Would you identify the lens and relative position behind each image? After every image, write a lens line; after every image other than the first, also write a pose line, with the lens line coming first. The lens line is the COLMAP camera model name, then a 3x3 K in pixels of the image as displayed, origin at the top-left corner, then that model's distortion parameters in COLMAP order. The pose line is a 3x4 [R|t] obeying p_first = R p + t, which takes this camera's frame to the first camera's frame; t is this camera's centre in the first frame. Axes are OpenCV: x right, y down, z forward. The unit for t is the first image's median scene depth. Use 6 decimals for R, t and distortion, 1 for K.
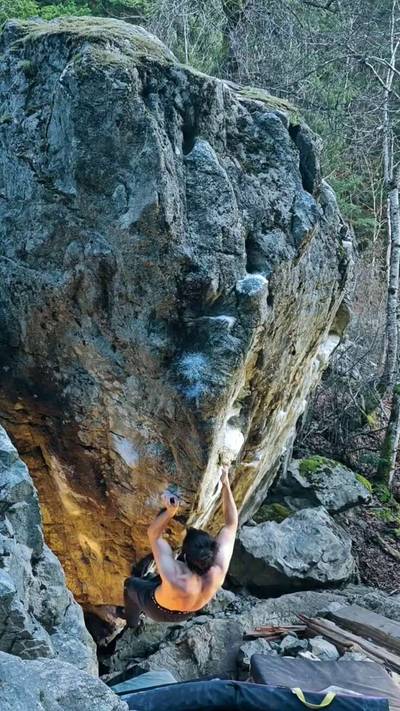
lens RADIAL K [[697.2, 0, 168.2], [0, 697.2, 425.6], [0, 0, 1]] dist [0.048562, 0.001930]
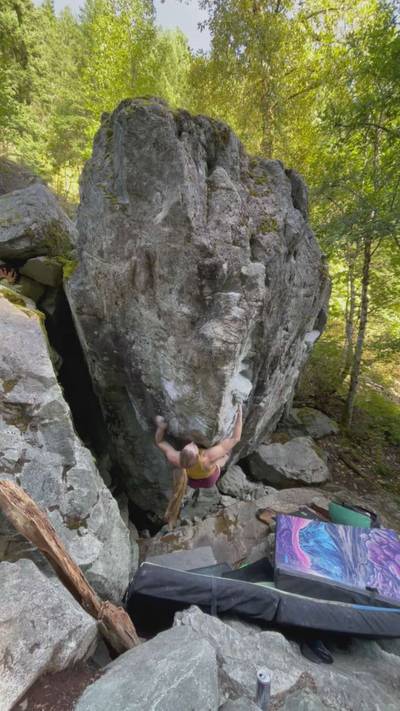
lens RADIAL K [[322.8, 0, 201.1], [0, 322.8, 361.1], [0, 0, 1]] dist [0.062914, -0.000262]
pose [[0.993007, 0.032159, -0.113587, 0.091921], [-0.042860, 0.994738, -0.093056, 0.041782], [0.109997, 0.097274, 0.989161, 0.352704]]
